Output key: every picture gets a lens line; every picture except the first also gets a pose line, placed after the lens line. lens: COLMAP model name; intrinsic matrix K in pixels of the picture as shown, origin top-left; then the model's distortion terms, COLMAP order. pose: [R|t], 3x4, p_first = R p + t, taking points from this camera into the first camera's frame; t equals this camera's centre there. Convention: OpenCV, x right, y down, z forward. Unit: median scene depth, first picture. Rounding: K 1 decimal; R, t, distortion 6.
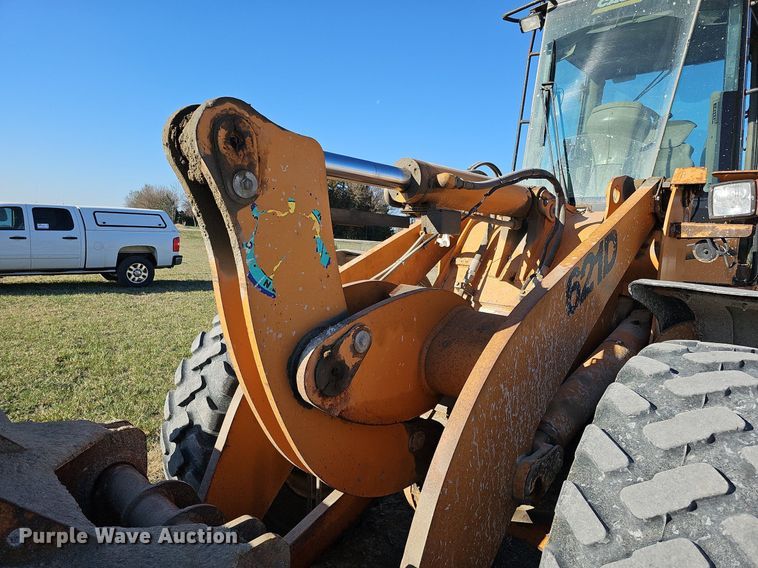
lens RADIAL K [[504.6, 0, 372.3], [0, 504.6, 280.1], [0, 0, 1]] dist [0.035541, -0.018896]
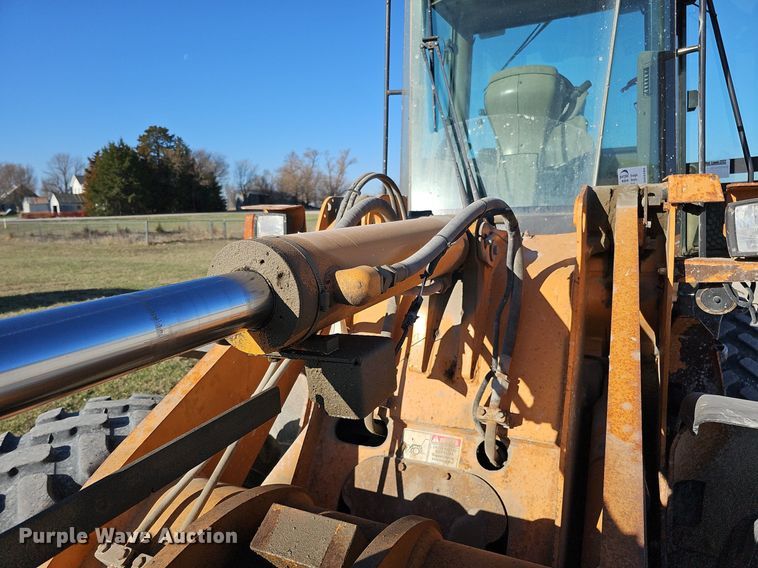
lens RADIAL K [[518.6, 0, 381.5], [0, 518.6, 281.6], [0, 0, 1]] dist [0.016756, -0.007299]
pose [[0.941552, -0.138965, 0.306871, 0.026762], [0.116819, 0.989114, 0.089485, -0.173009], [-0.315965, -0.048406, 0.947535, 0.441192]]
